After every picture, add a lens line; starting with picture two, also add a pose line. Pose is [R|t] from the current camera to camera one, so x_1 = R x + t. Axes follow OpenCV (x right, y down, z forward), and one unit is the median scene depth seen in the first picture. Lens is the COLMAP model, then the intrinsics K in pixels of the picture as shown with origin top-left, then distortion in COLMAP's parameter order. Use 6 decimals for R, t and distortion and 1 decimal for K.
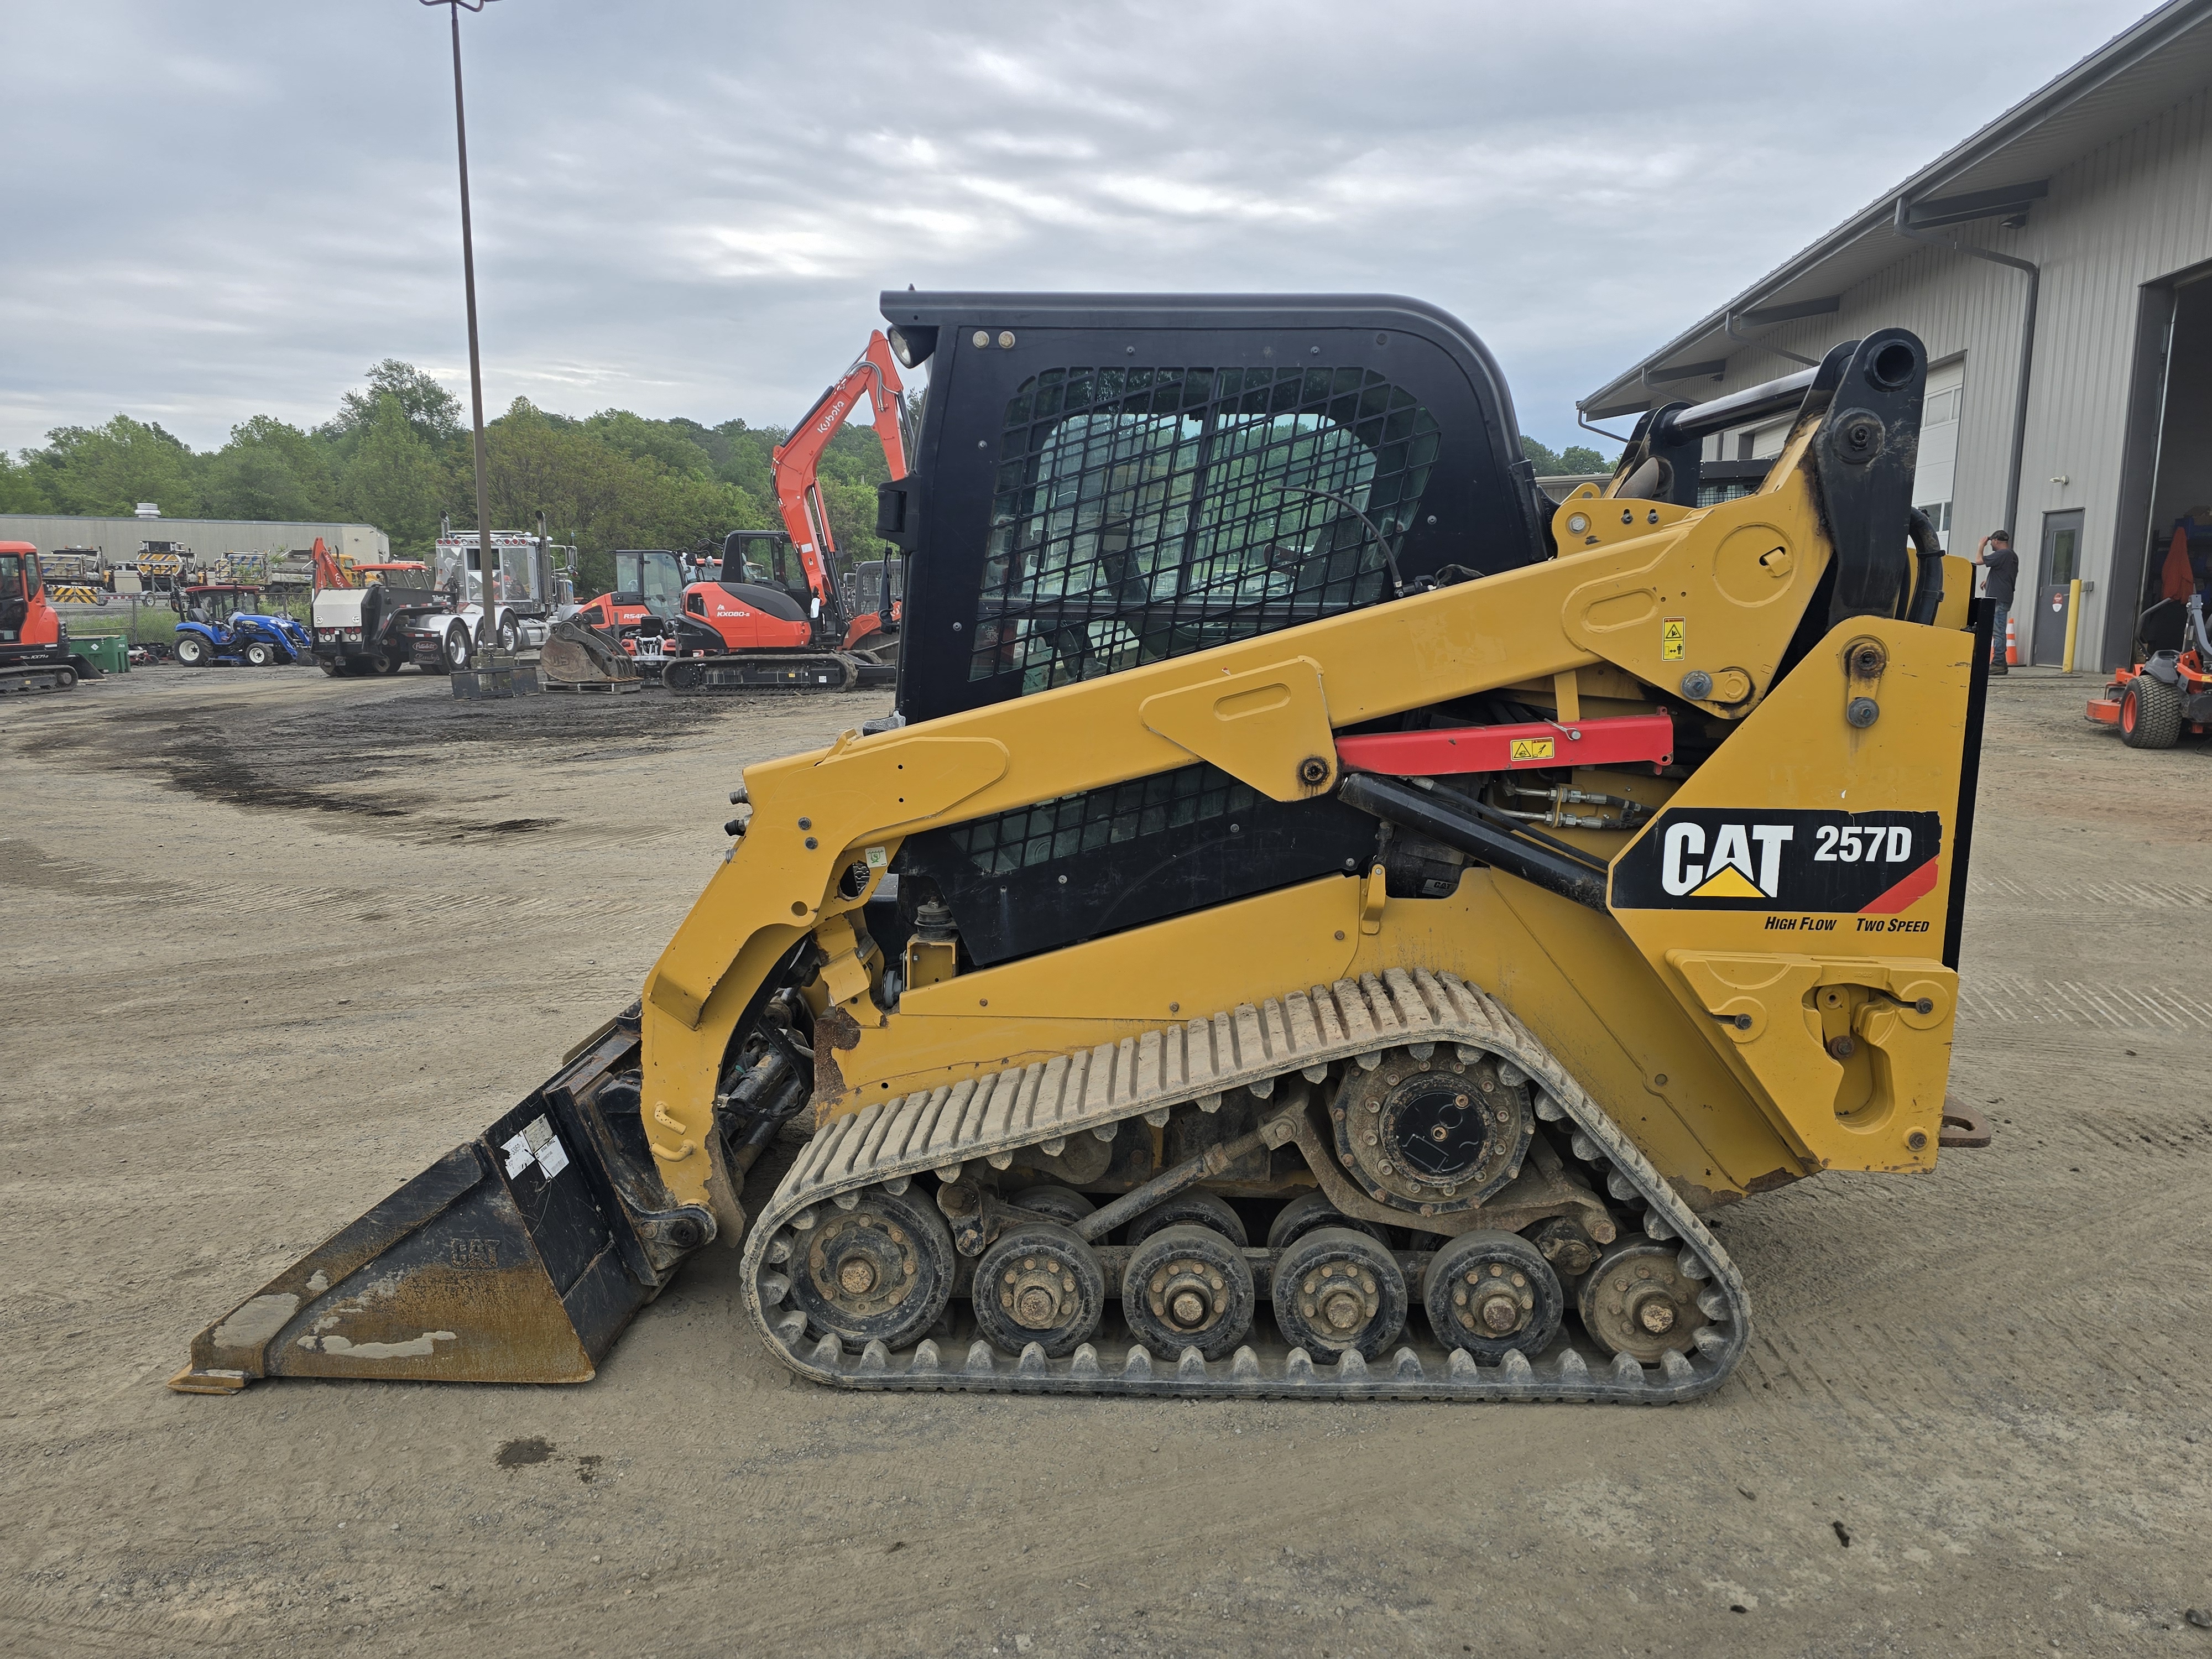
lens RADIAL K [[1467.8, 0, 1117.2], [0, 1467.8, 821.6], [0, 0, 1]] dist [0.093670, -0.100561]
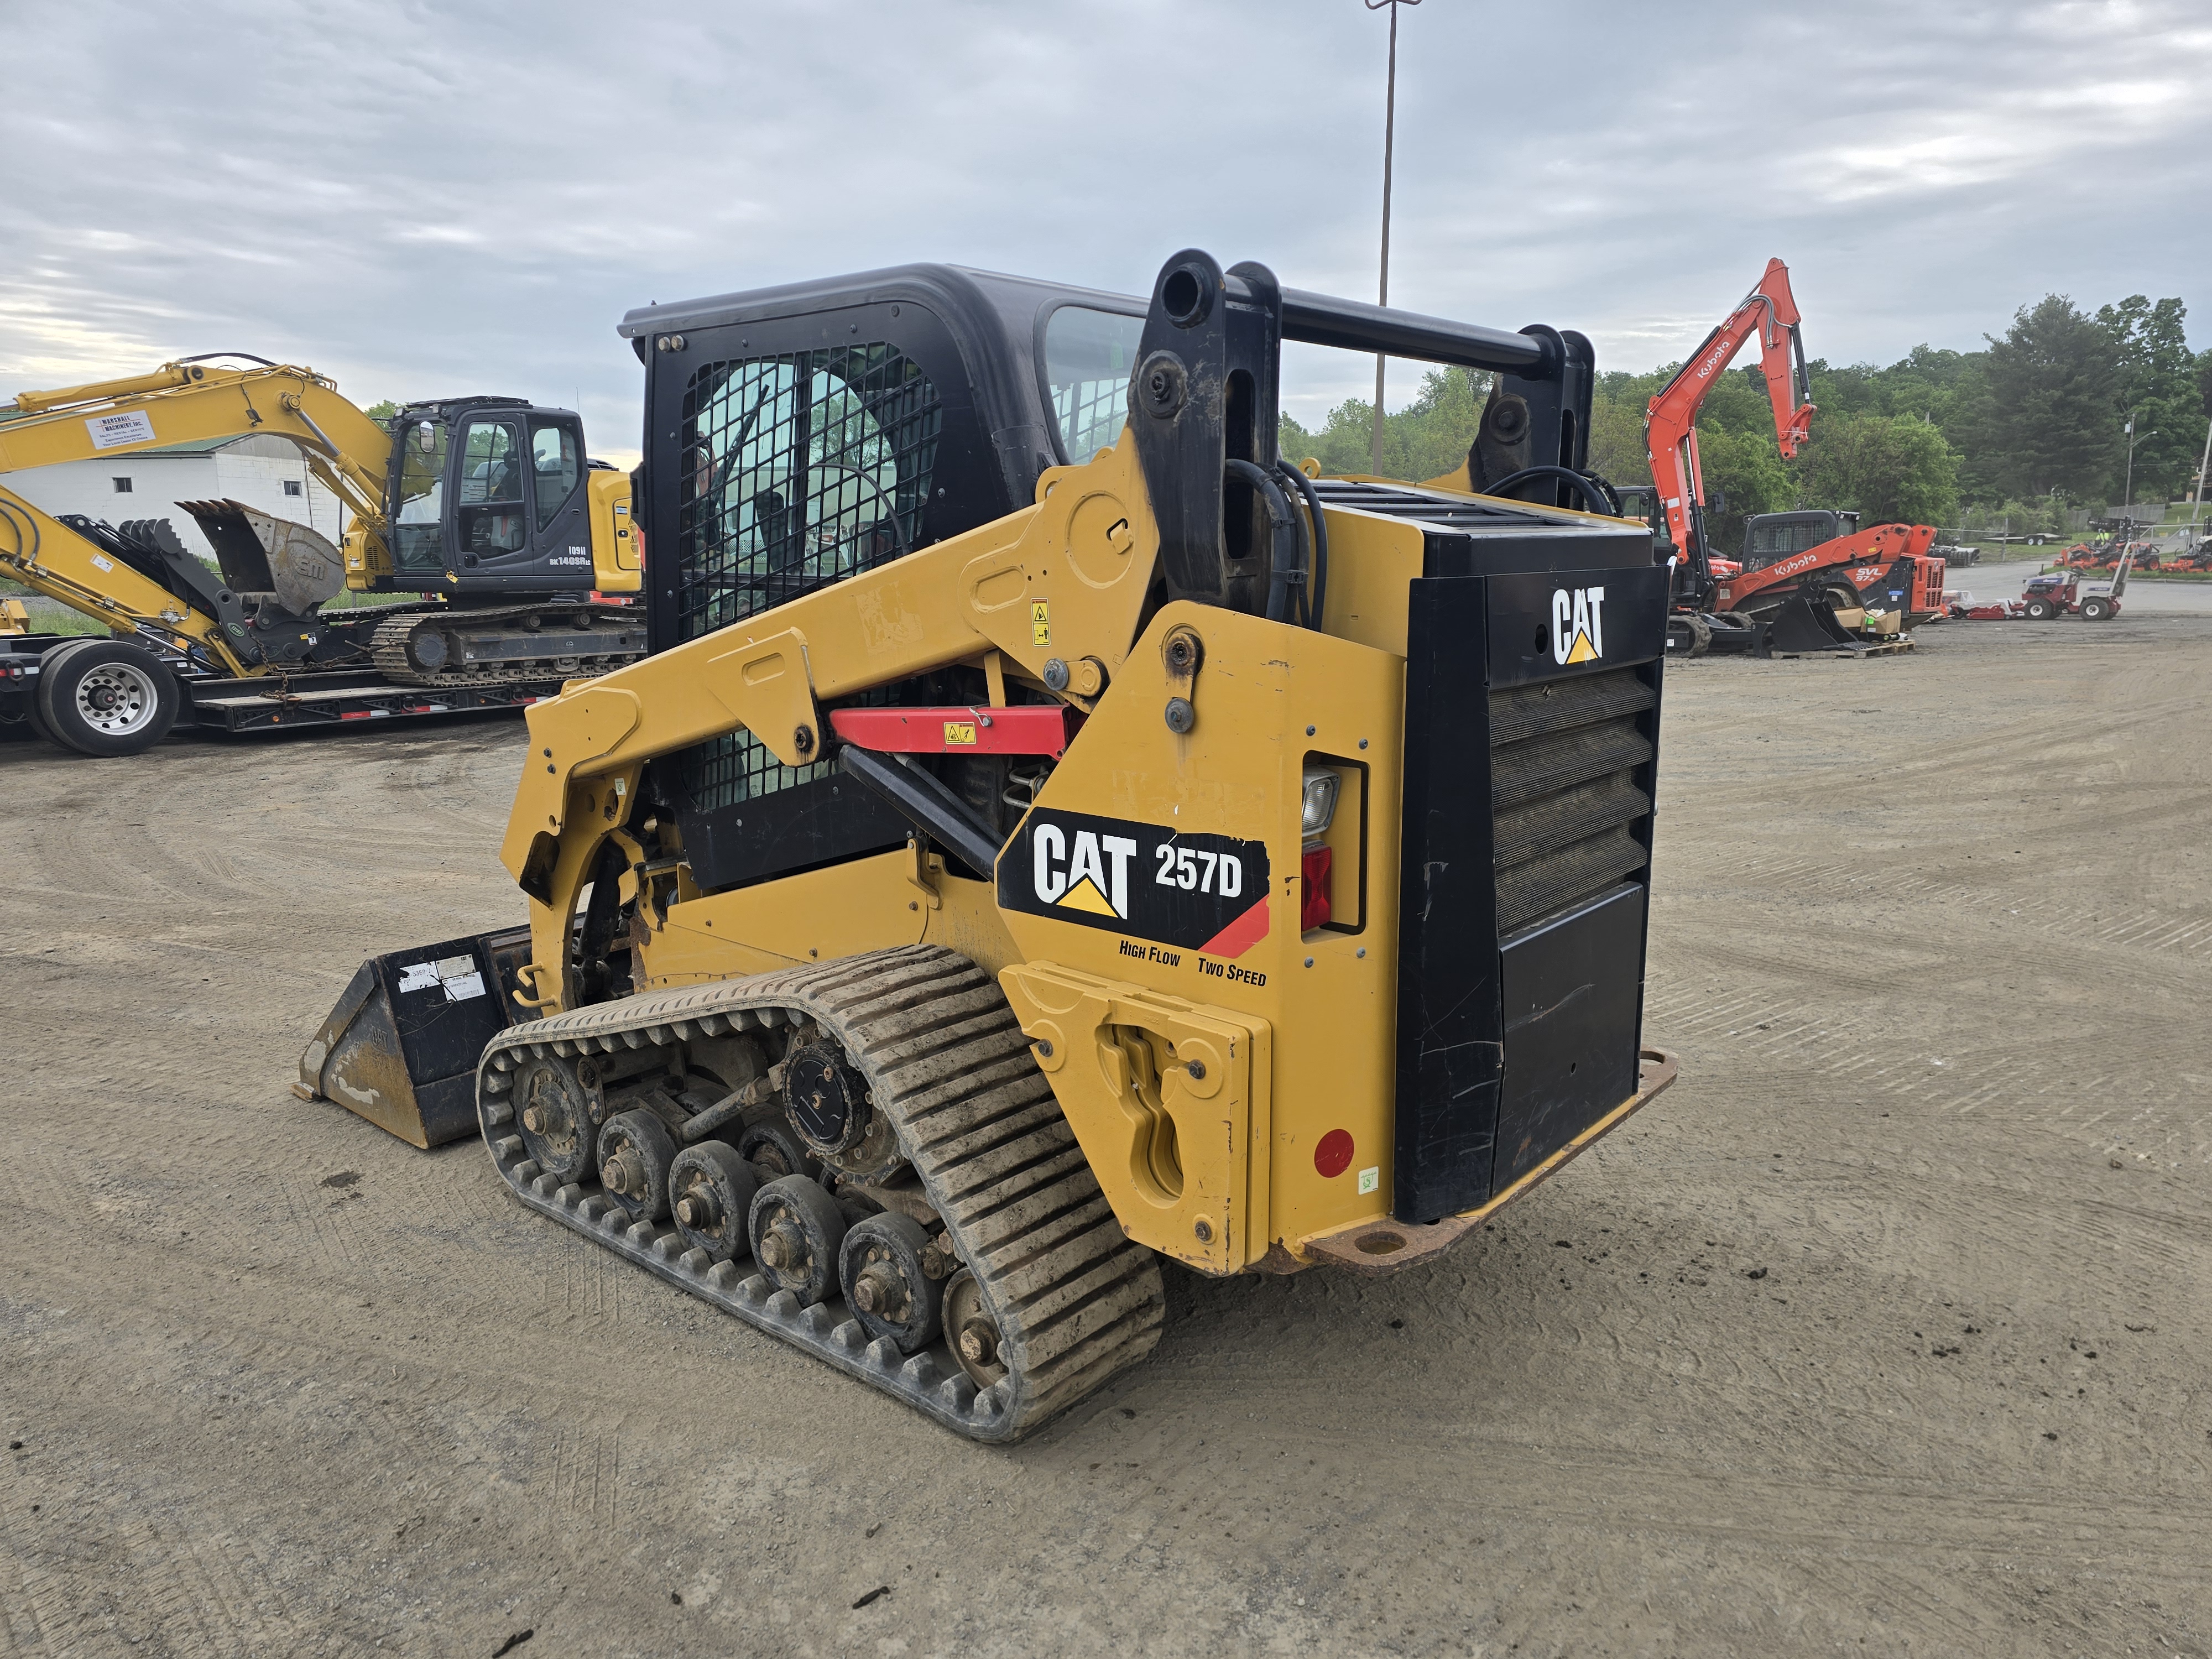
lens RADIAL K [[1467.8, 0, 1117.2], [0, 1467.8, 821.6], [0, 0, 1]] dist [0.093670, -0.100561]
pose [[0.789857, 0.104095, -0.604393, 0.956952], [-0.087661, 0.994534, 0.056729, -0.055433], [0.606994, 0.008174, 0.794664, 0.307042]]
